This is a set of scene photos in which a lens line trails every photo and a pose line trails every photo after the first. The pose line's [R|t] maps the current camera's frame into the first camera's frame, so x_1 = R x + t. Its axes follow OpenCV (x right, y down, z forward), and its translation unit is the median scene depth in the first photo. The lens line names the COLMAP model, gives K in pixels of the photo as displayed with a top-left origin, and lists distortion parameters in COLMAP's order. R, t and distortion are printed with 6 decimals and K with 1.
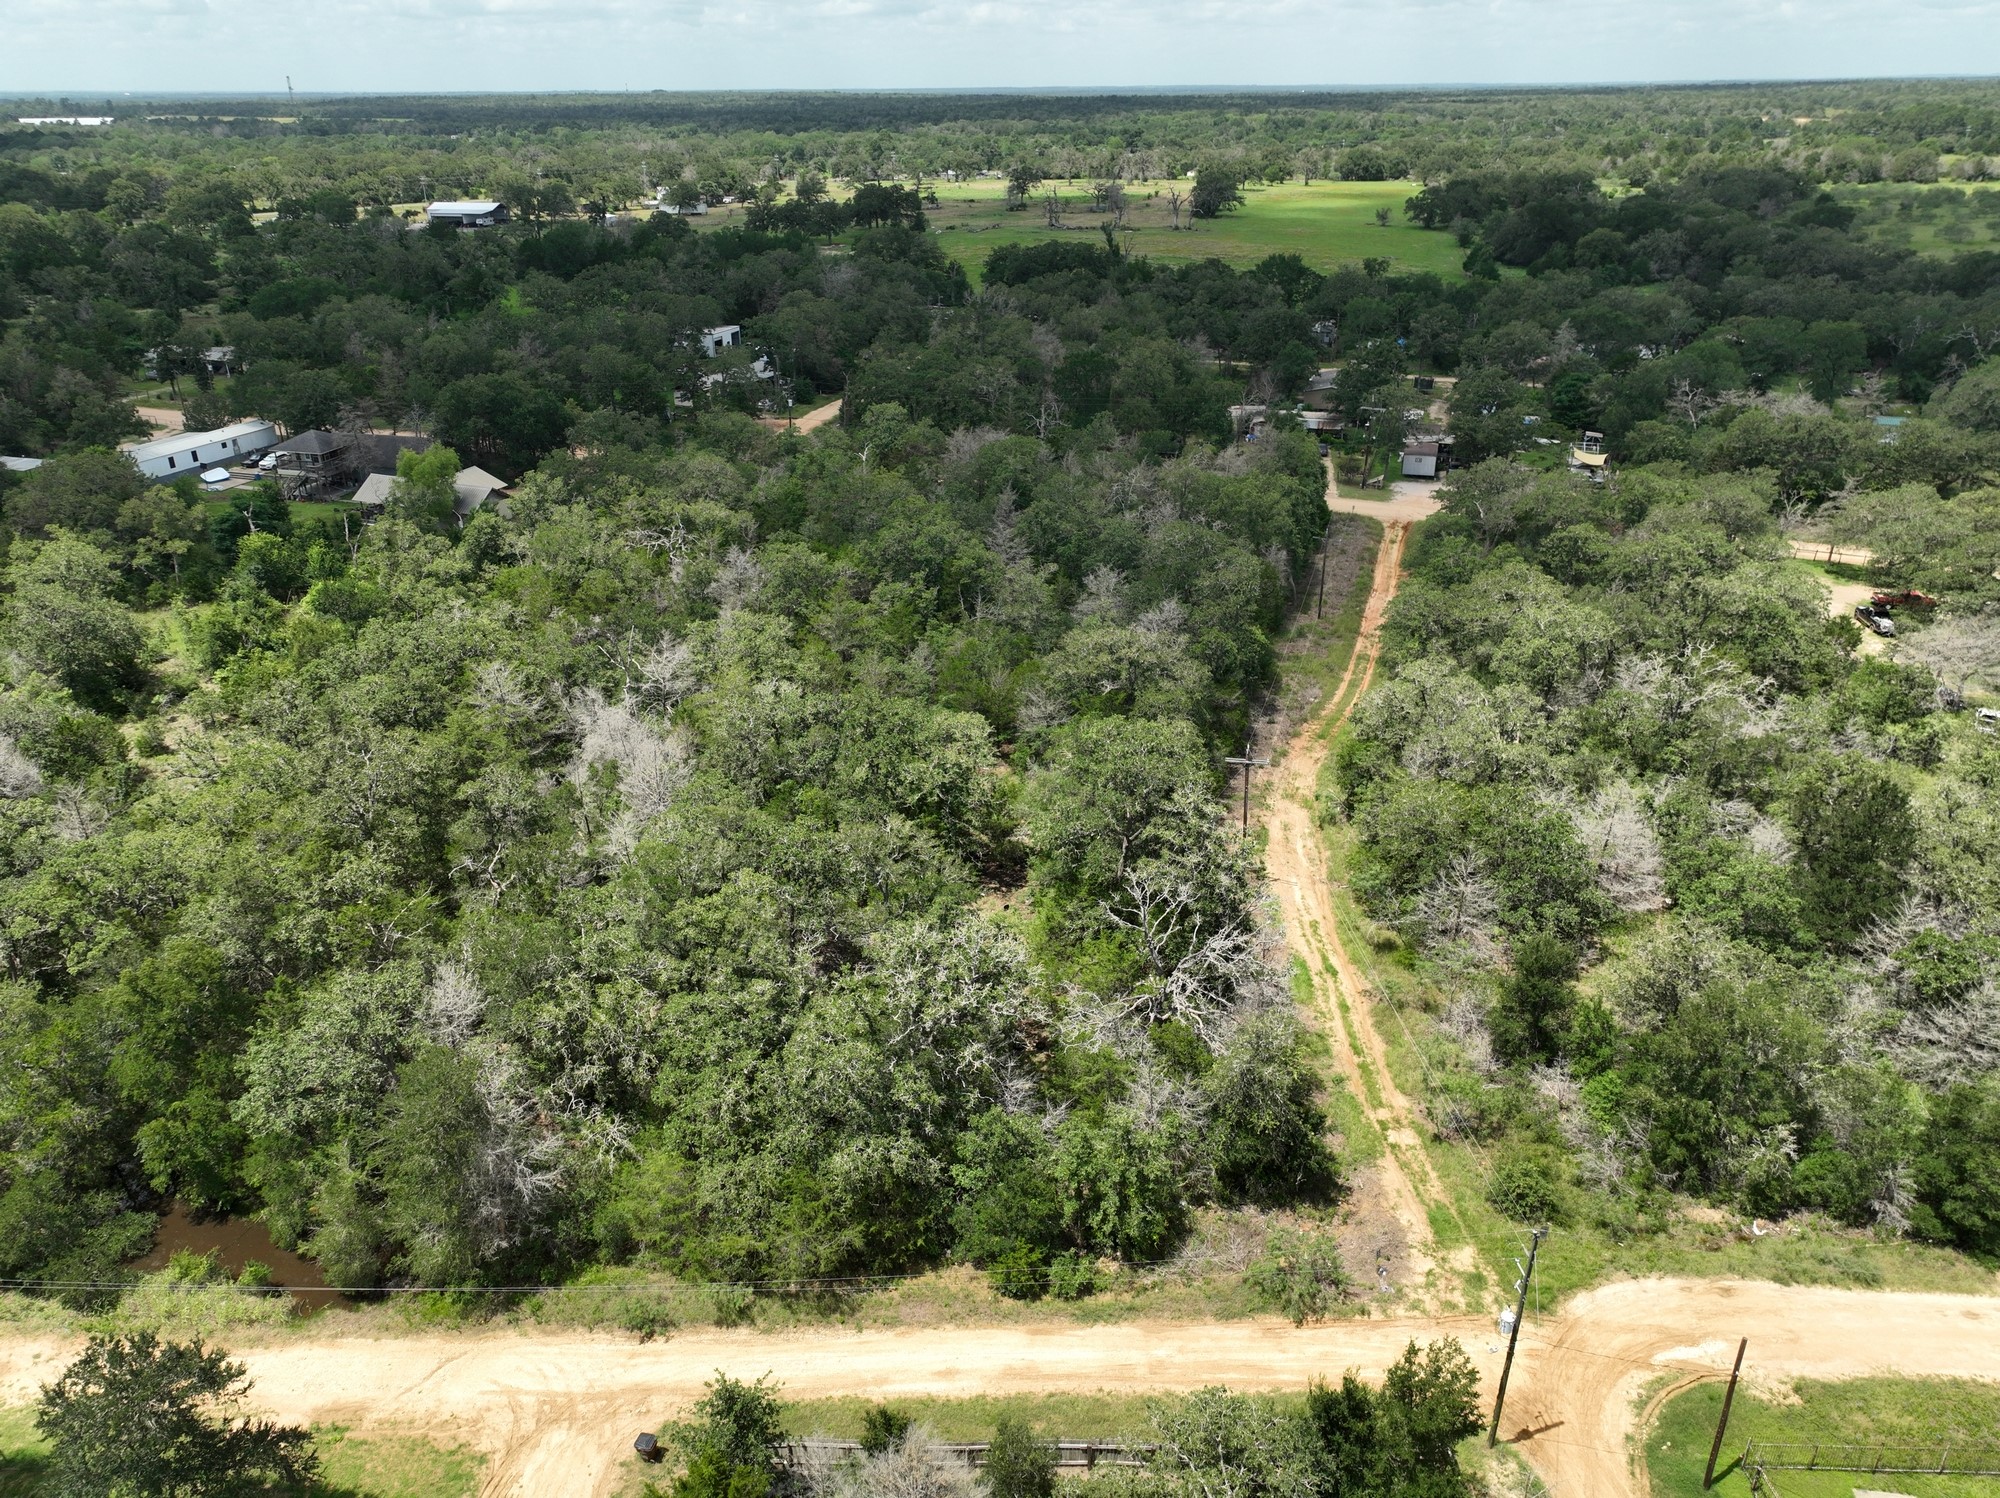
lens RADIAL K [[1405.3, 0, 1006.2], [0, 1405.3, 749.5], [0, 0, 1]] dist [-0.007384, 0.023846]
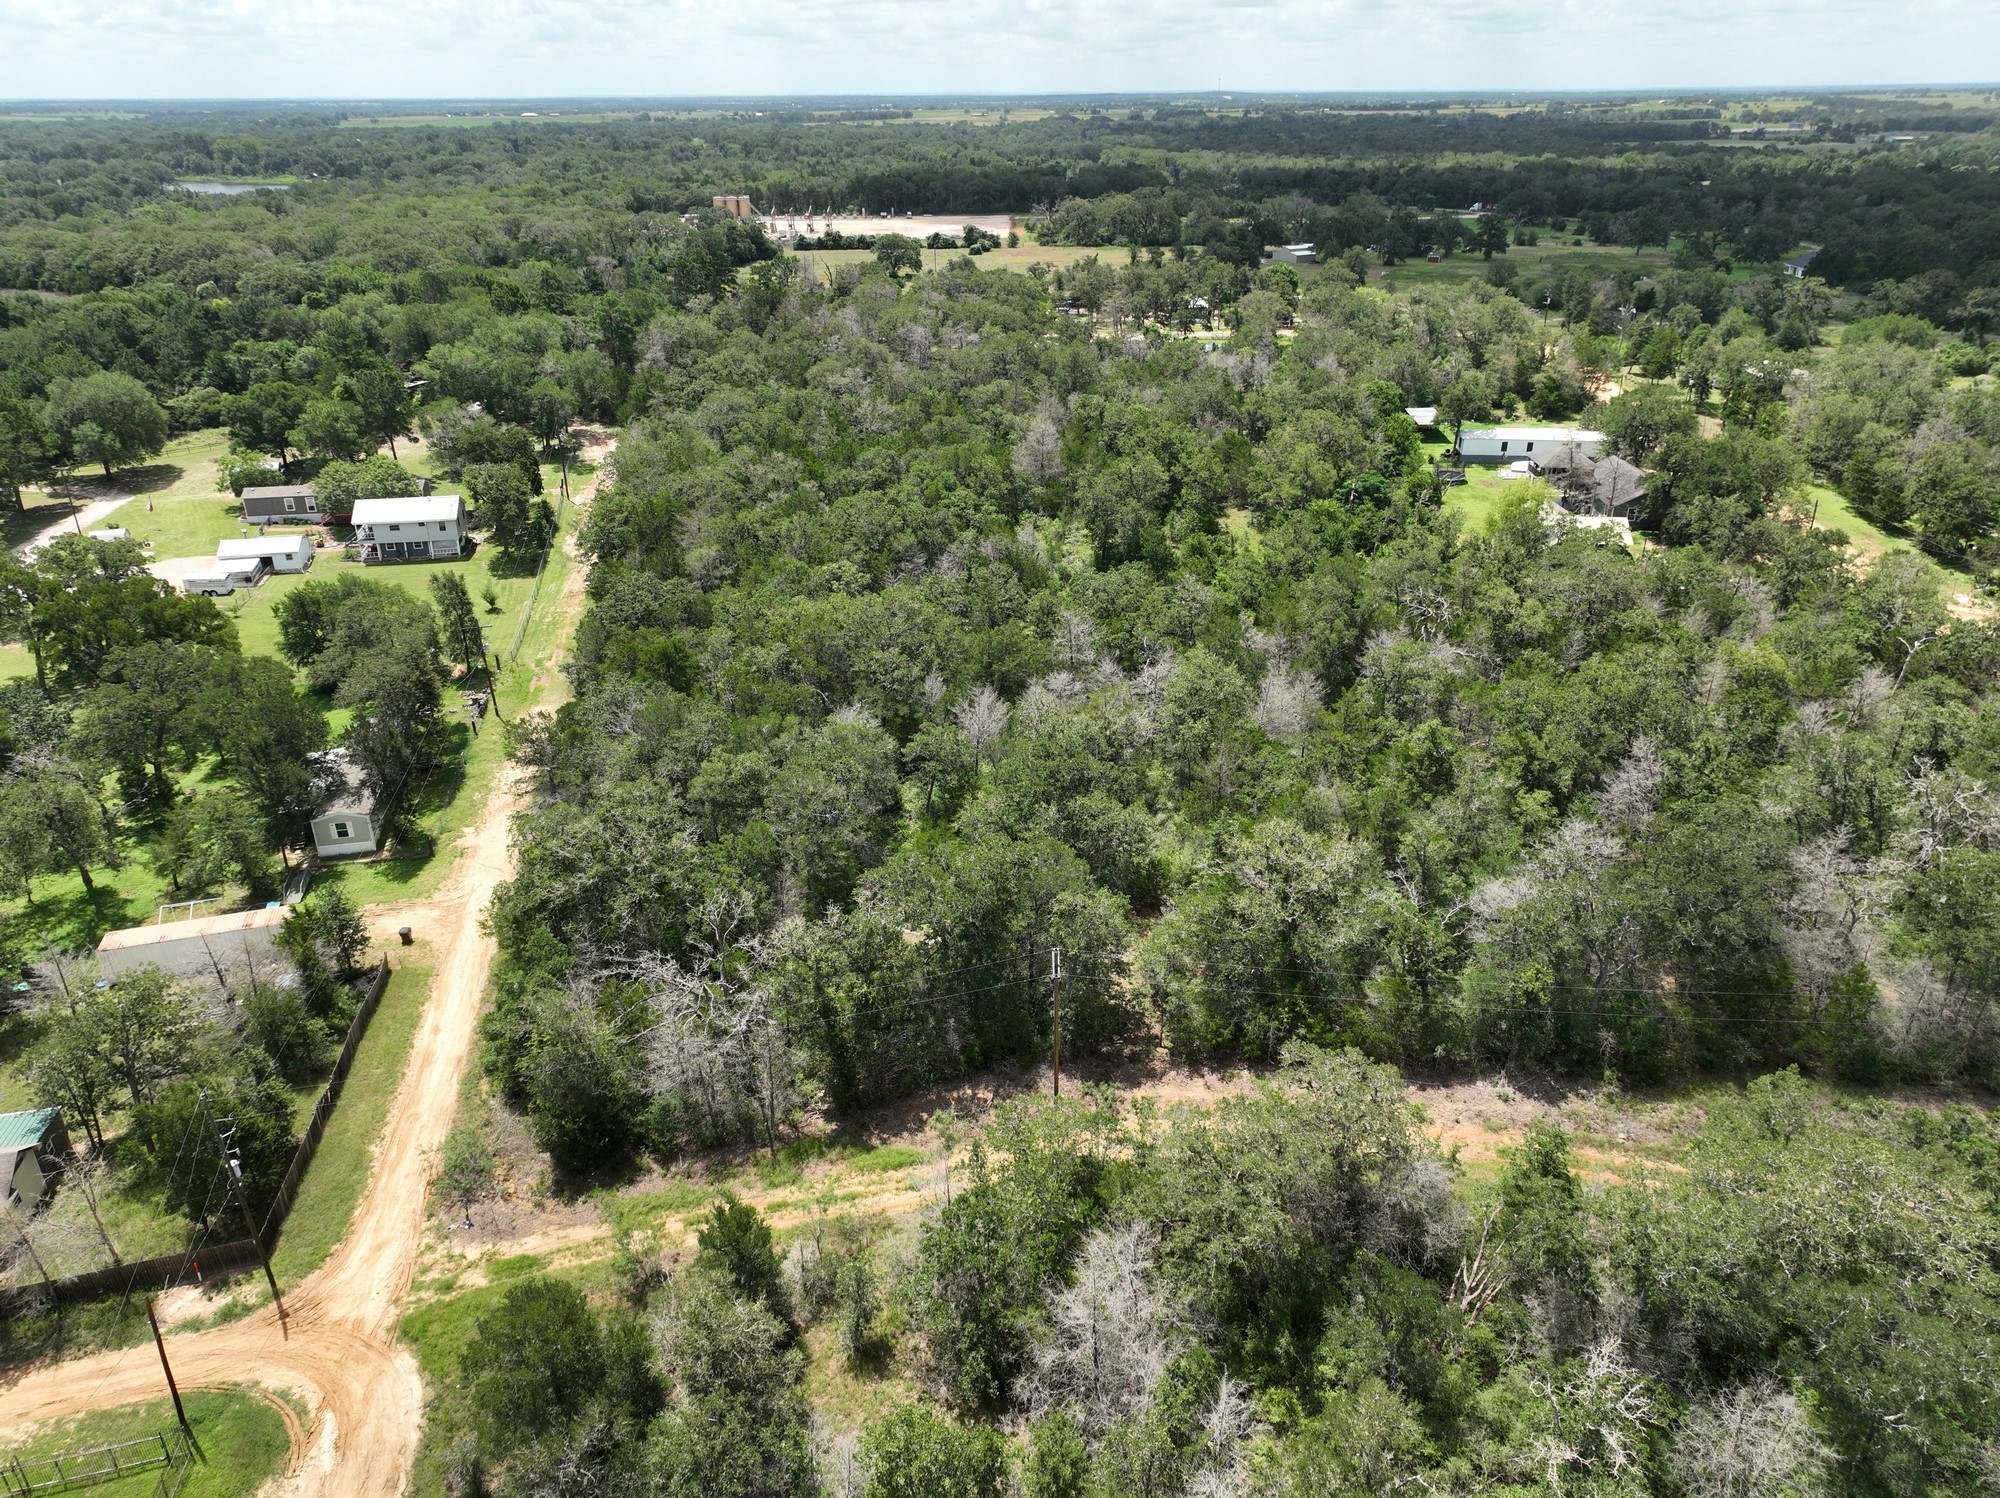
lens RADIAL K [[1405.3, 0, 1006.2], [0, 1405.3, 749.5], [0, 0, 1]] dist [-0.007384, 0.023846]
pose [[0.207914, 0.419995, -0.883389, 1.095852], [-0.413598, 0.856165, 0.309708, -0.452010], [0.886402, 0.300975, 0.351718, 0.785990]]
